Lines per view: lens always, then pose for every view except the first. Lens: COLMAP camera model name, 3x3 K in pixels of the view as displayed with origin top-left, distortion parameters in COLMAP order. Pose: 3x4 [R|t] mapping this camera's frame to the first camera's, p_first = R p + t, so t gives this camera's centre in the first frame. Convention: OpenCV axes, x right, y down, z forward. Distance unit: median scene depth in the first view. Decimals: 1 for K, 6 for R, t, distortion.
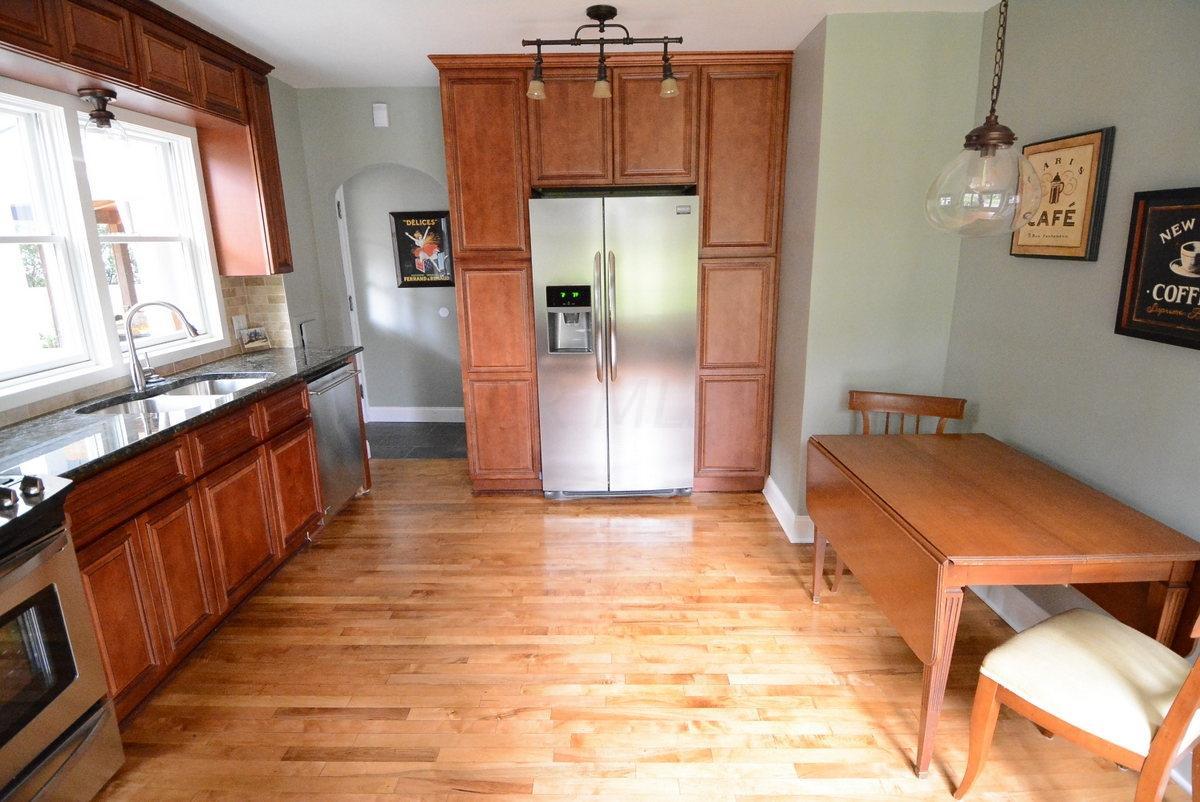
lens RADIAL K [[625.1, 0, 607.2], [0, 625.1, 398.3], [0, 0, 1]] dist [0.045100, -0.049860]
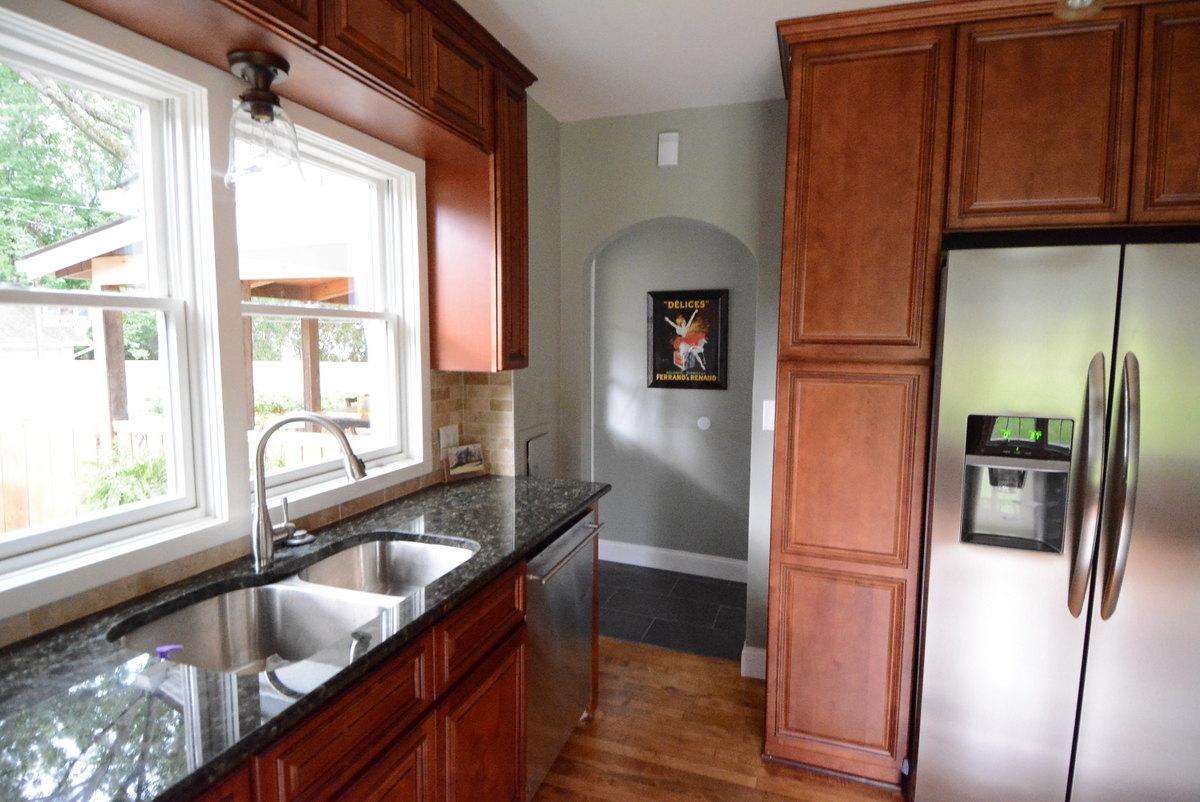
lens RADIAL K [[625.1, 0, 607.2], [0, 625.1, 398.3], [0, 0, 1]] dist [0.045100, -0.049860]
pose [[0.946938, 0.057413, -0.316248, -0.218123], [-0.101687, 0.986892, -0.125317, -0.099210], [0.304907, 0.150826, 0.940363, 0.429737]]
